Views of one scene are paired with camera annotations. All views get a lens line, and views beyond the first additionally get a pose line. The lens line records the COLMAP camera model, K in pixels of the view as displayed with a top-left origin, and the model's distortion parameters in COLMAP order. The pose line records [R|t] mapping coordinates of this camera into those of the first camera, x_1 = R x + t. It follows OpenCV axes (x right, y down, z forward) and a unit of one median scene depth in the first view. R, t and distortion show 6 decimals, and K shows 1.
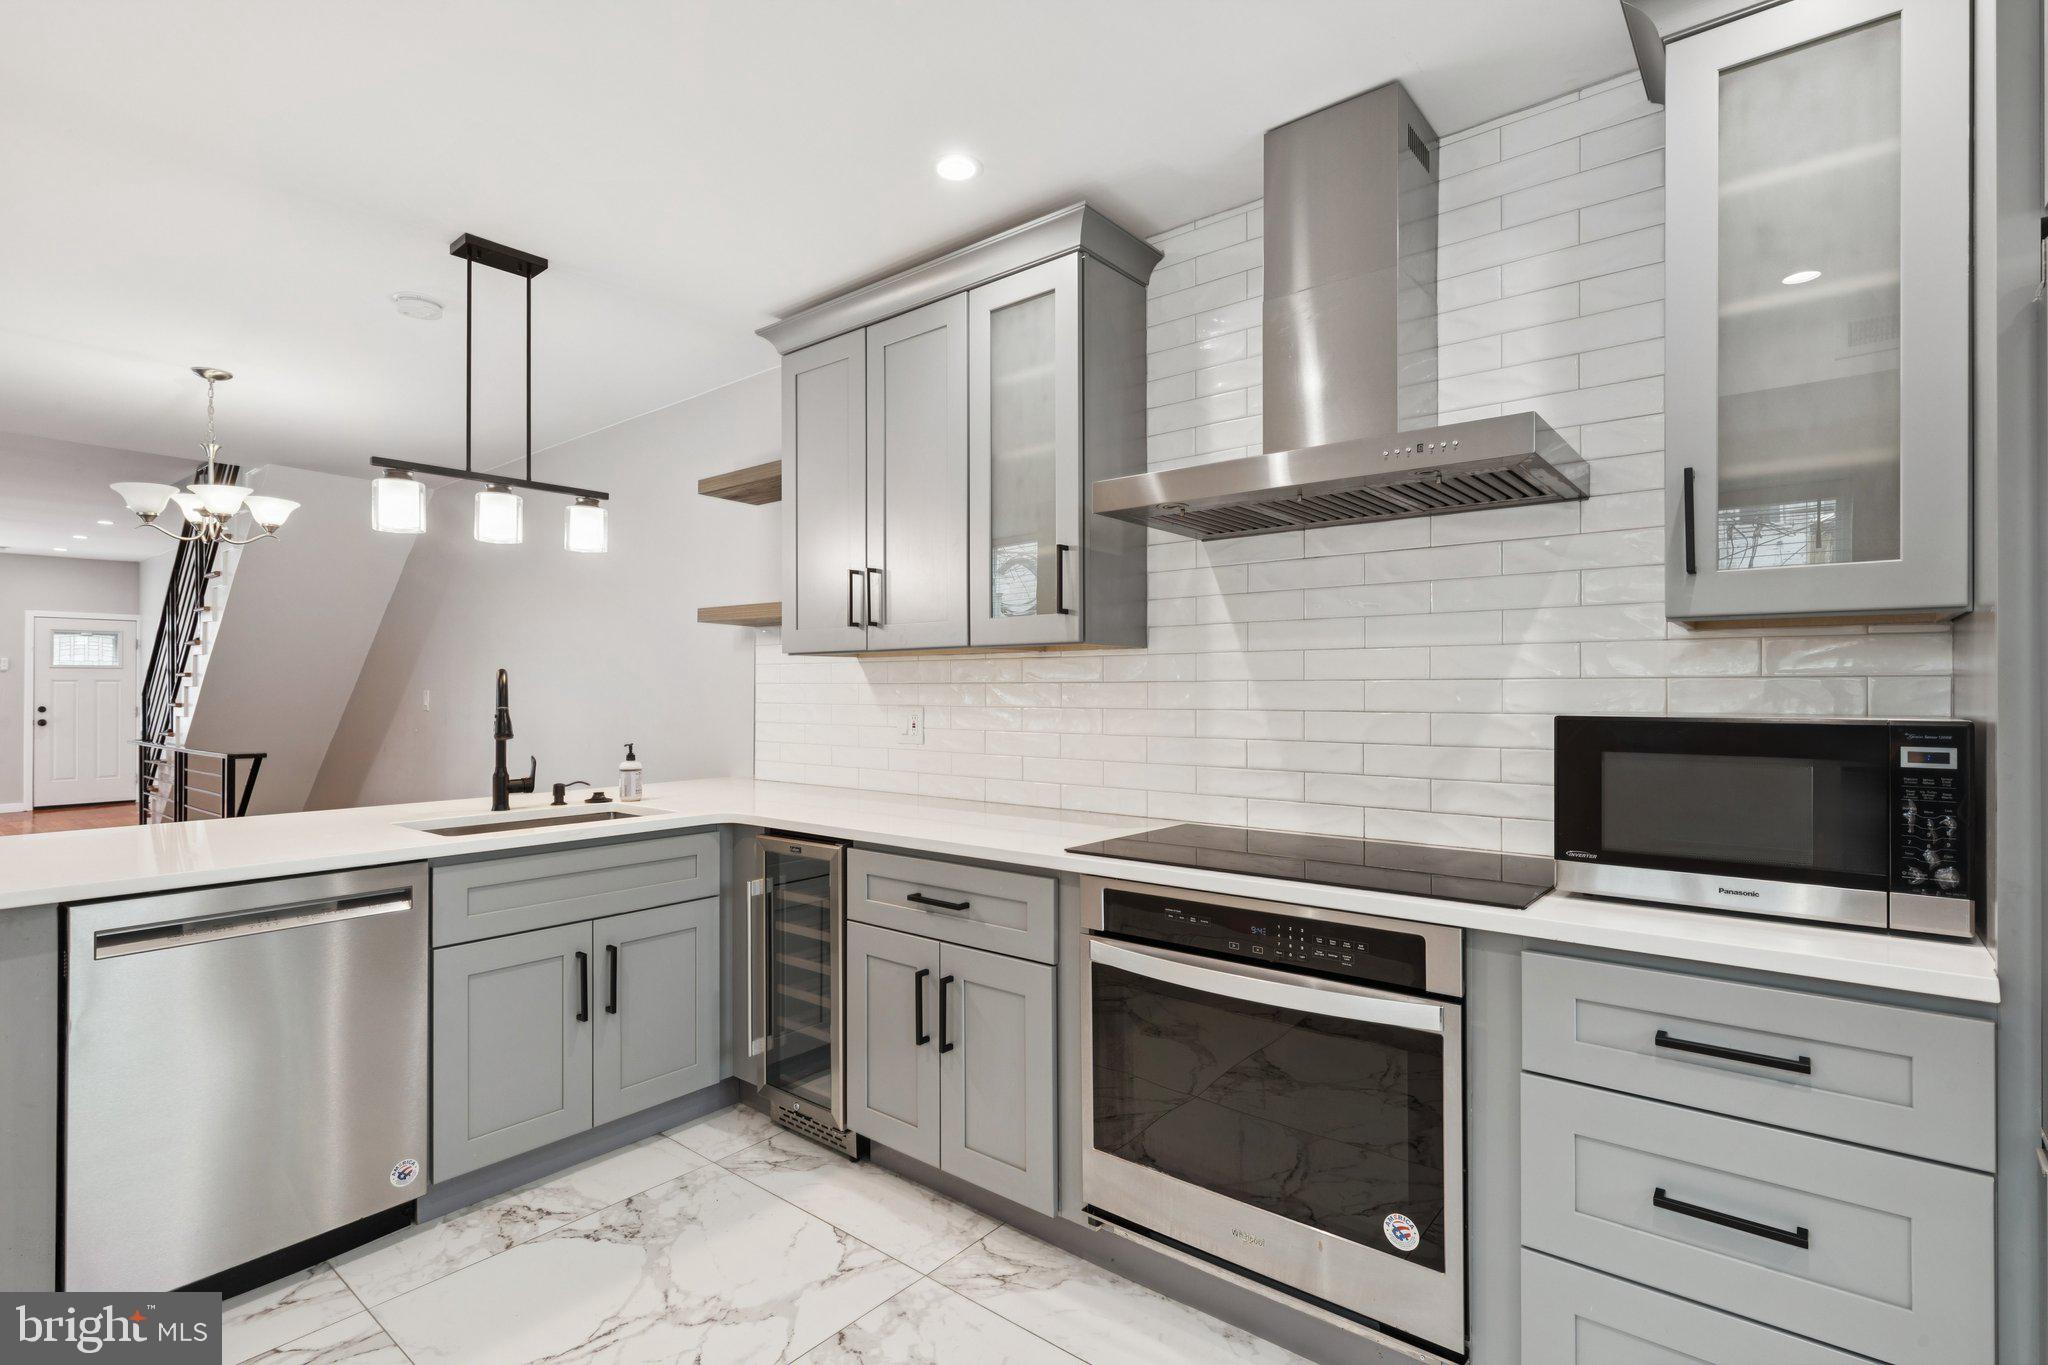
lens RADIAL K [[965.6, 0, 1029.0], [0, 965.6, 685.9], [0, 0, 1]] dist [-0.003850, 0.001089]
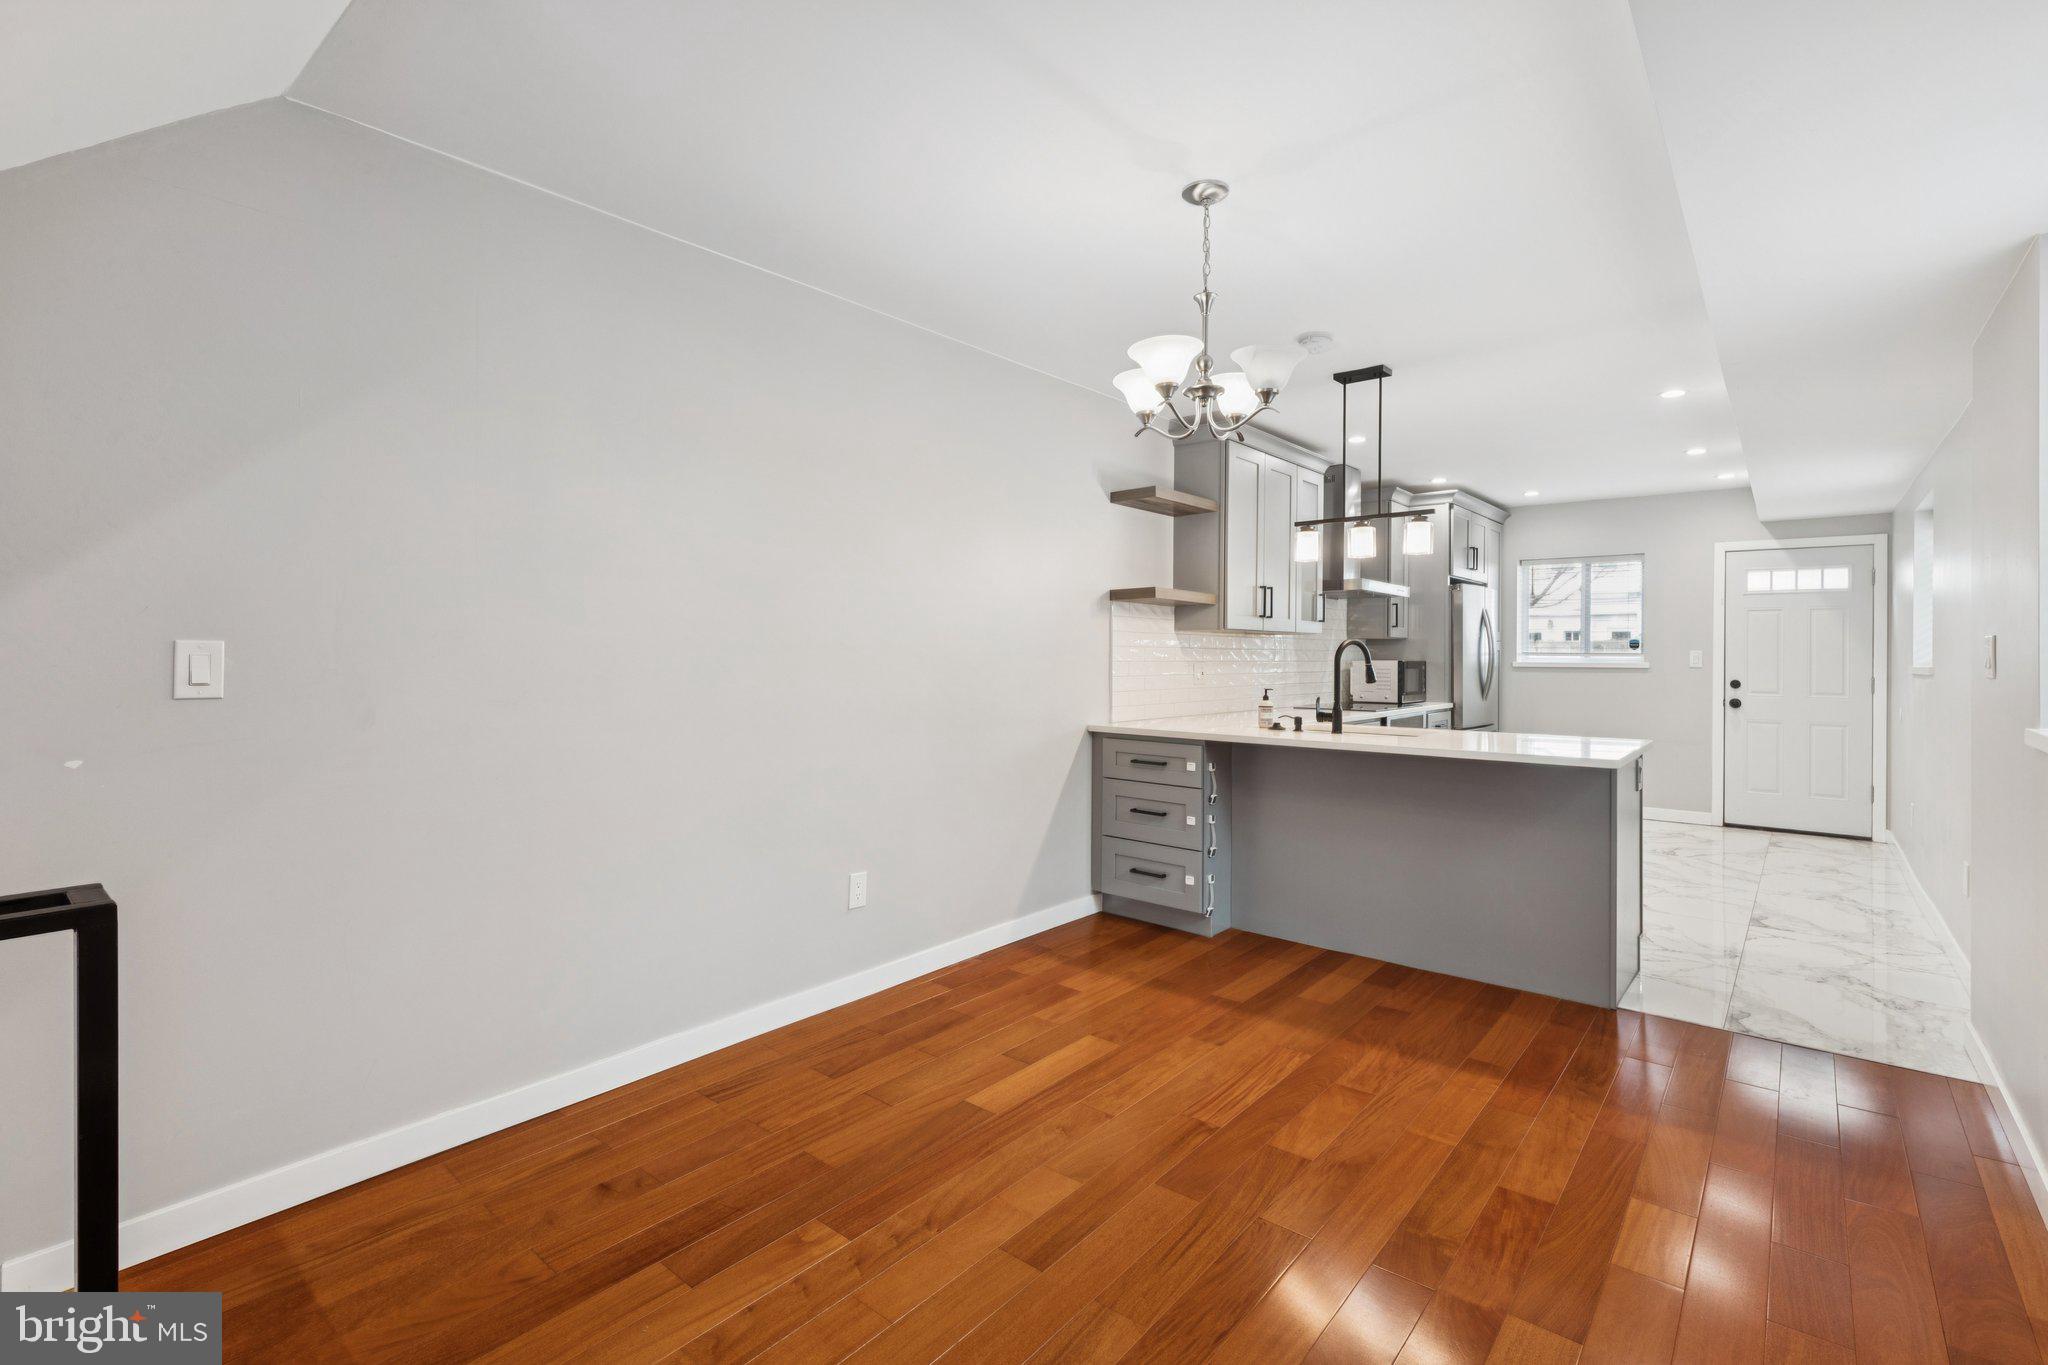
lens RADIAL K [[927.2, 0, 1026.5], [0, 927.2, 648.7], [0, 0, 1]] dist [0.002285, -0.000287]
pose [[0.021966, 0.007051, 0.999734, -2.281934], [-0.010078, 0.999926, -0.006831, 0.015459], [-0.999708, -0.009925, 0.022036, 1.666721]]
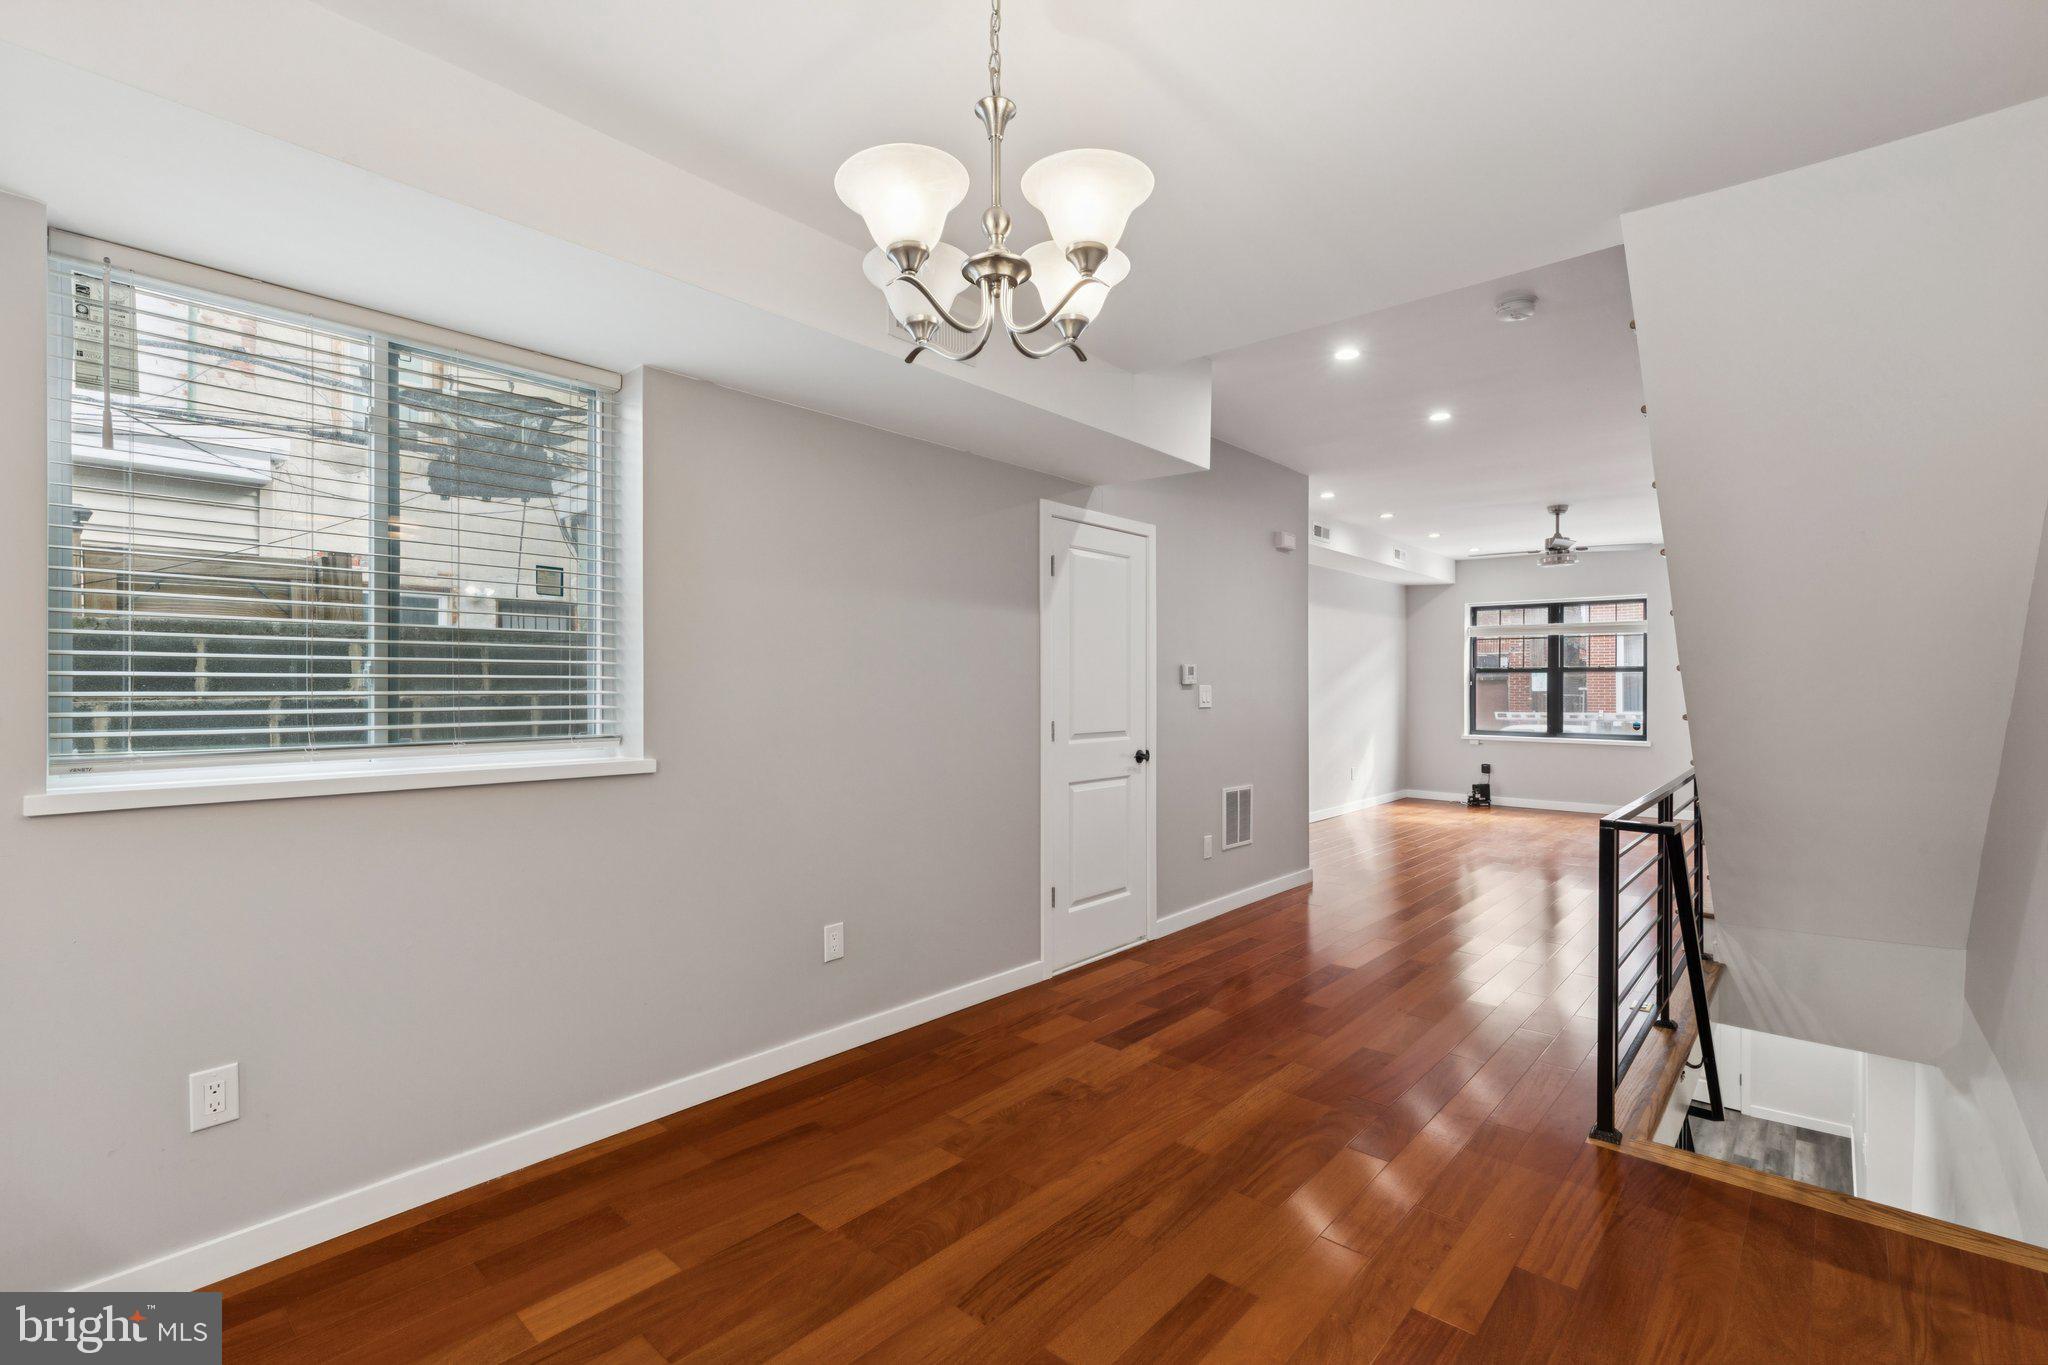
lens RADIAL K [[927.2, 0, 1037.3], [0, 927.2, 678.7], [0, 0, 1]] dist [0.002285, -0.000287]
pose [[-0.038608, -0.004748, -0.999243, -0.674981], [0.001573, 0.999987, -0.004812, -0.006920], [0.999253, -0.001757, -0.038600, 1.542035]]
